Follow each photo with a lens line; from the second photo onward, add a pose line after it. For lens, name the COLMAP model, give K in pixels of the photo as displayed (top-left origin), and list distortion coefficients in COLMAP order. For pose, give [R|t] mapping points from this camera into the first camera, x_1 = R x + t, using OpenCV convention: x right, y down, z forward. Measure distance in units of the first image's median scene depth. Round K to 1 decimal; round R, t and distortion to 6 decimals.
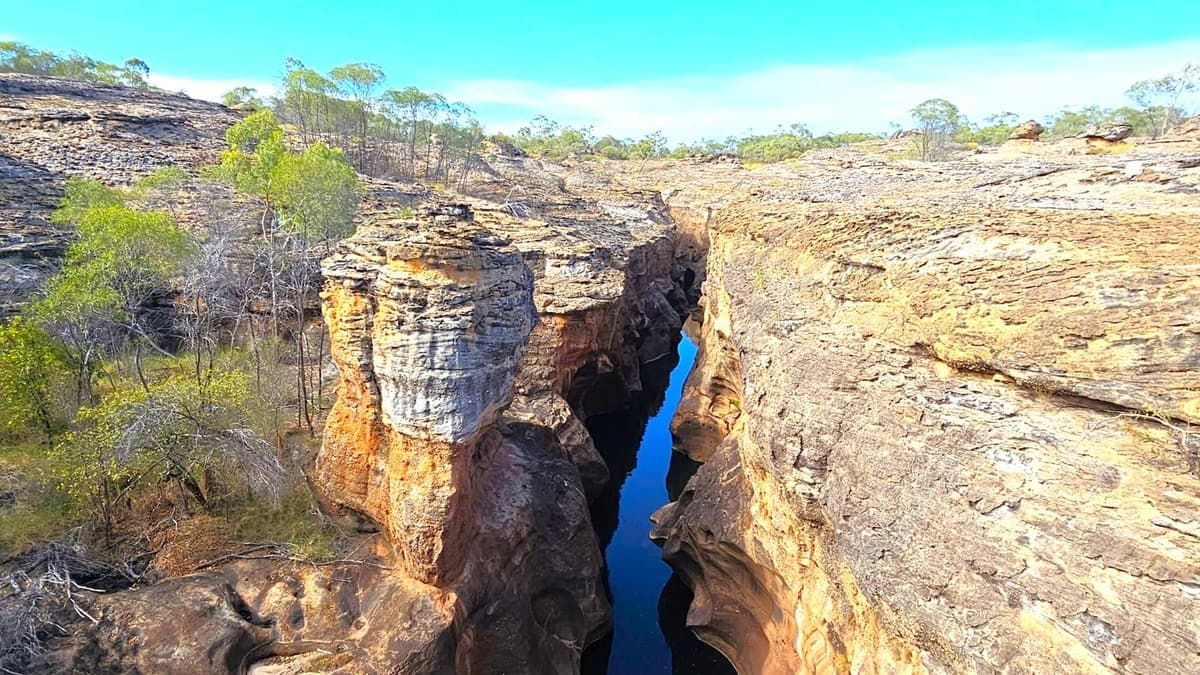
lens RADIAL K [[699.7, 0, 600.1], [0, 699.7, 335.5], [0, 0, 1]] dist [-0.001055, -0.002544]
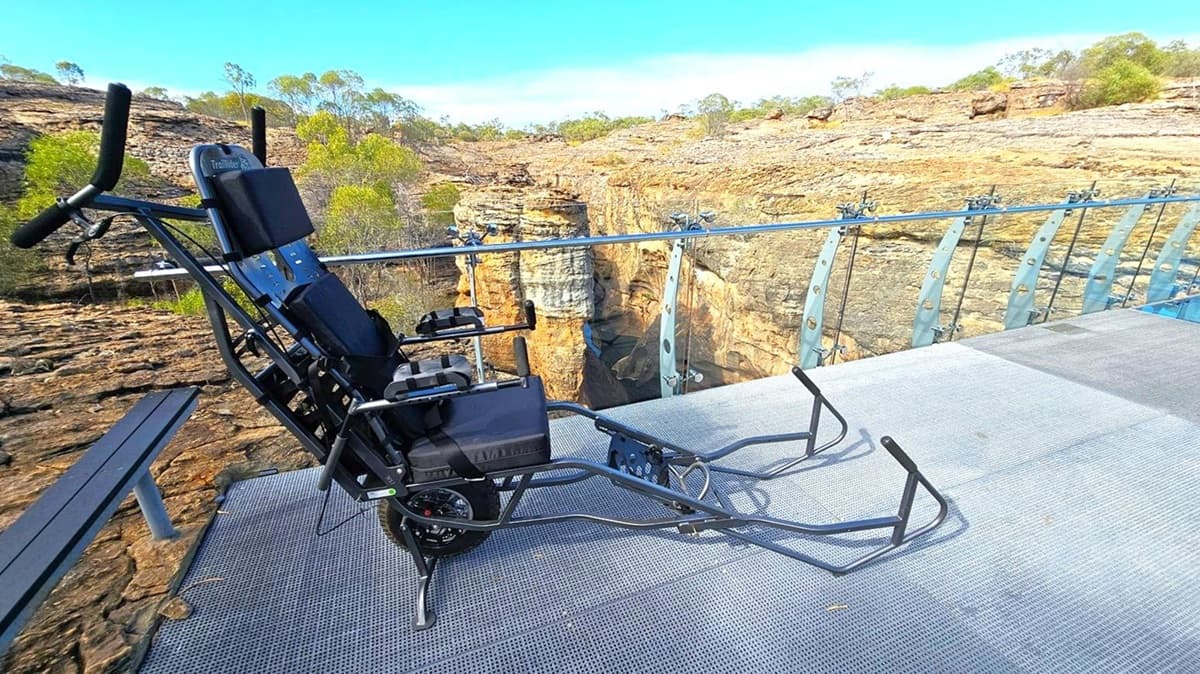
lens RADIAL K [[488.6, 0, 598.1], [0, 488.6, 340.1], [0, 0, 1]] dist [-0.001800, 0.000524]
pose [[0.958109, -0.136848, 0.251594, -0.461937], [0.099524, 0.982800, 0.155562, 0.024684], [-0.268555, -0.124006, 0.955249, -0.143468]]
